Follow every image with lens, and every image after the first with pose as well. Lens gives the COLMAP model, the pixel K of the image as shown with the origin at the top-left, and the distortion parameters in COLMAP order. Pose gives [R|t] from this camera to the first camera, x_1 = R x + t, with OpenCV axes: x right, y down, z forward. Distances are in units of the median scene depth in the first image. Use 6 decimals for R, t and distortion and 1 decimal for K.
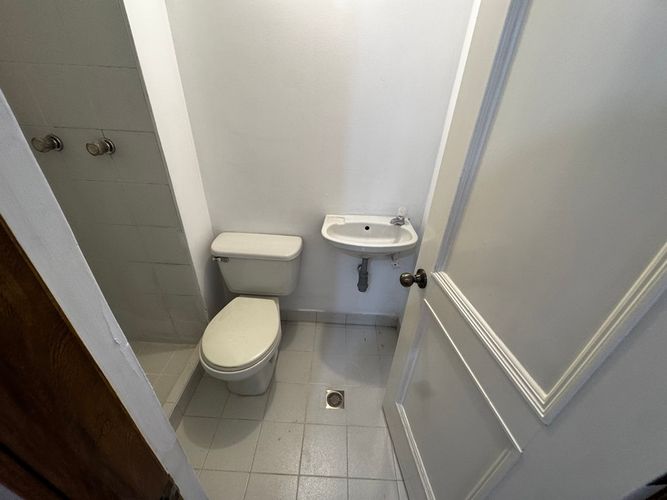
lens RADIAL K [[268.4, 0, 336.1], [0, 268.4, 248.3], [0, 0, 1]] dist [-0.000374, 0.000697]
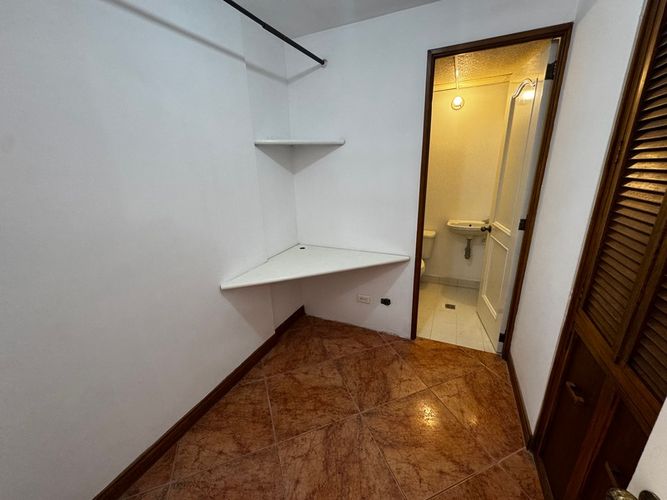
lens RADIAL K [[268.4, 0, 336.1], [0, 268.4, 248.3], [0, 0, 1]] dist [-0.000374, 0.000697]
pose [[0.920217, 0.039533, -0.389408, -0.021046], [-0.133113, 0.967194, -0.216372, 0.633928], [0.368079, 0.250945, 0.895290, -1.098411]]
